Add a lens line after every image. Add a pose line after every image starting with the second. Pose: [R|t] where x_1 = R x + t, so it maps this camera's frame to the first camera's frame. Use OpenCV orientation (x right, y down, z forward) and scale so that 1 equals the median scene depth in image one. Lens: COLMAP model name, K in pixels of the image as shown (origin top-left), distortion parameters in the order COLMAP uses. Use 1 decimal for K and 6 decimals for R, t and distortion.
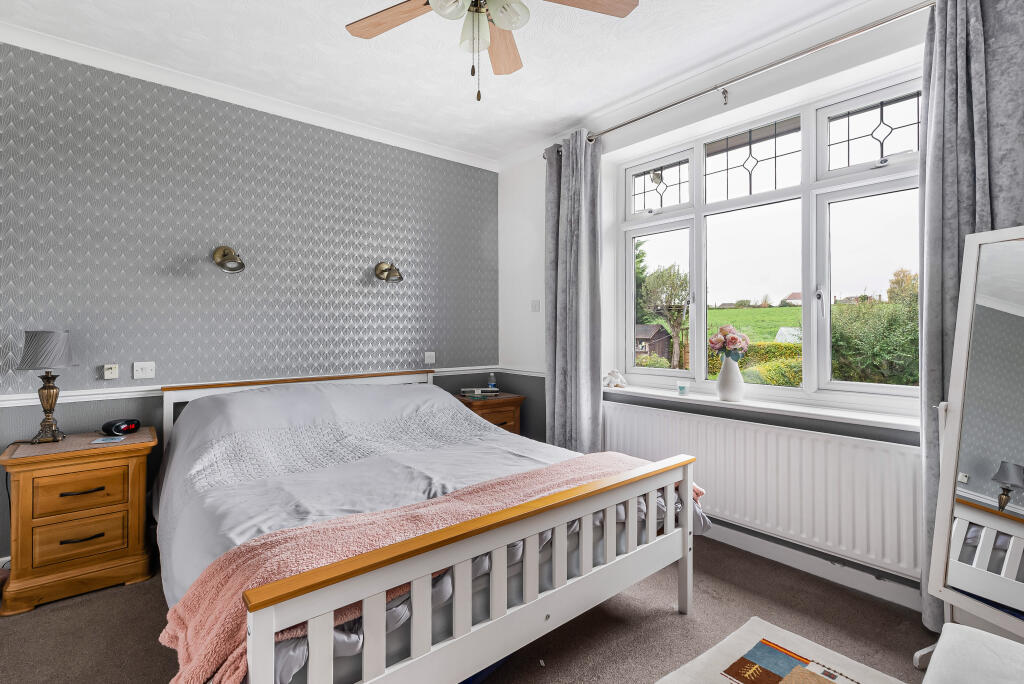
lens RADIAL K [[487.8, 0, 512.1], [0, 487.8, 324.8], [0, 0, 1]] dist [-0.006238, -0.000346]
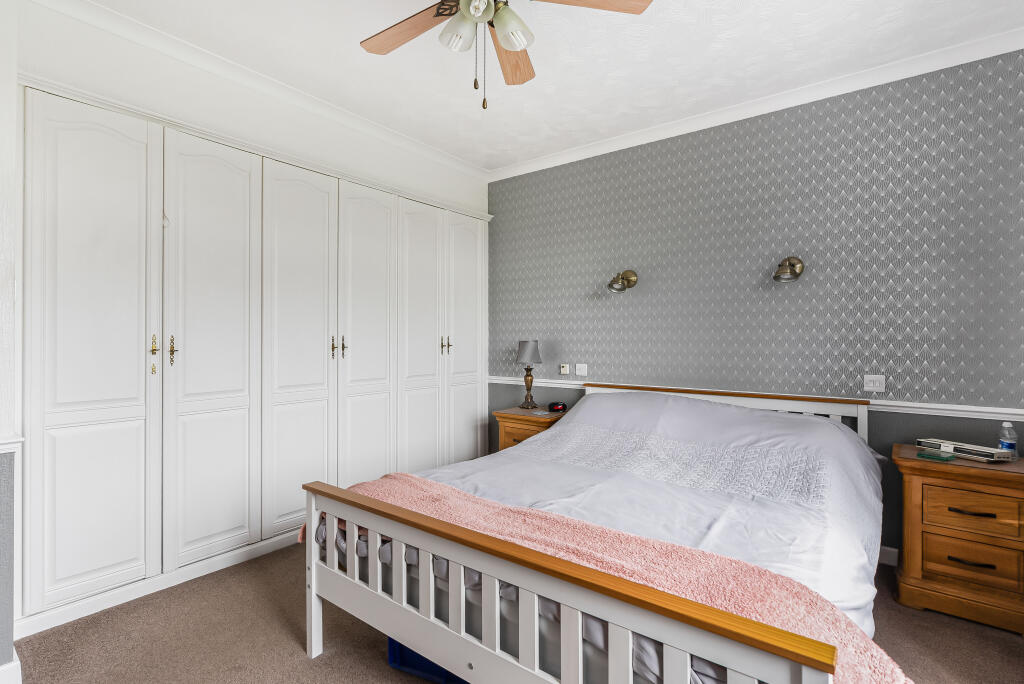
lens RADIAL K [[487.8, 0, 510.9], [0, 487.8, 338.5], [0, 0, 1]] dist [-0.006238, -0.000346]
pose [[0.206292, 0.000837, -0.978490, 0.652005], [0.007441, 0.999969, 0.002424, -0.000102], [0.978462, -0.007781, 0.206279, 0.608582]]
